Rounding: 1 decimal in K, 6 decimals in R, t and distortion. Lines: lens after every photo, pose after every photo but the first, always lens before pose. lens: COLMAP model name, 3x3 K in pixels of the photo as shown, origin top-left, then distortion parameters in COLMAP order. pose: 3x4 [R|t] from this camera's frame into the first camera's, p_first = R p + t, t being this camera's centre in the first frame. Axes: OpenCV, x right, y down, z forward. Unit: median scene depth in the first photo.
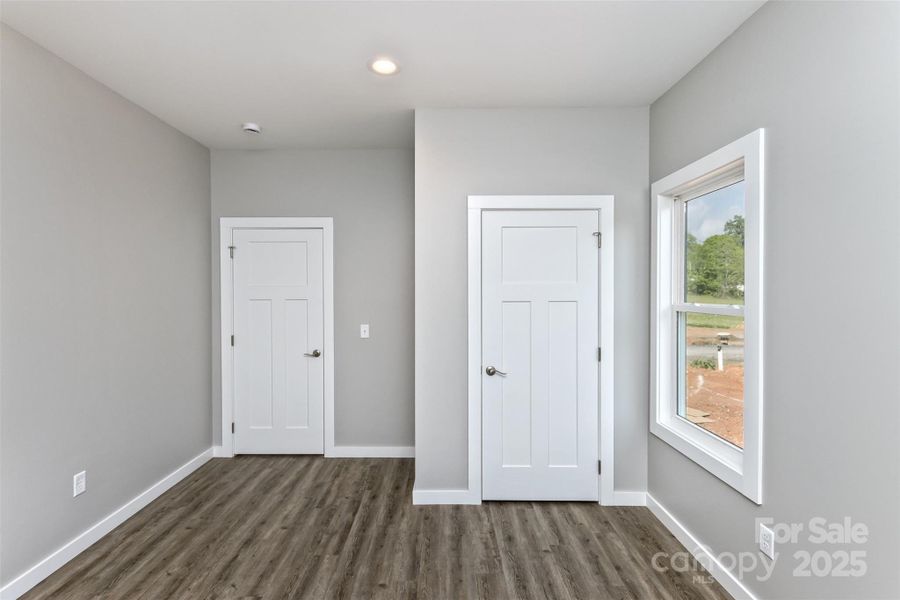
lens RADIAL K [[422.8, 0, 446.4], [0, 422.8, 294.7], [0, 0, 1]] dist [0.001783, -0.000037]
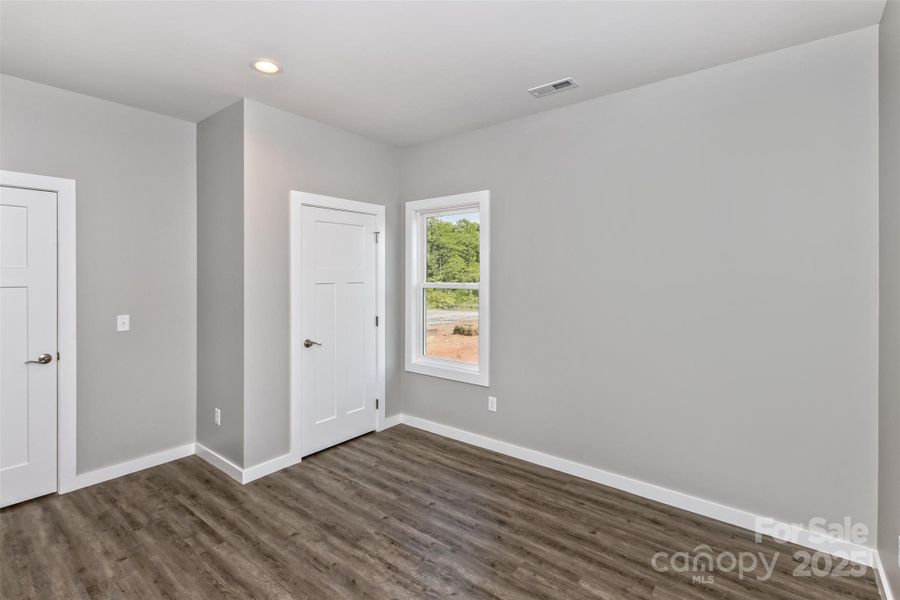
lens RADIAL K [[423.3, 0, 448.8], [0, 423.3, 275.2], [0, 0, 1]] dist [0.001932, -0.005002]
pose [[0.611881, -0.002104, 0.790947, -0.596181], [0.009162, 0.999948, -0.004428, 0.001965], [-0.790897, 0.009957, 0.611869, -0.020339]]
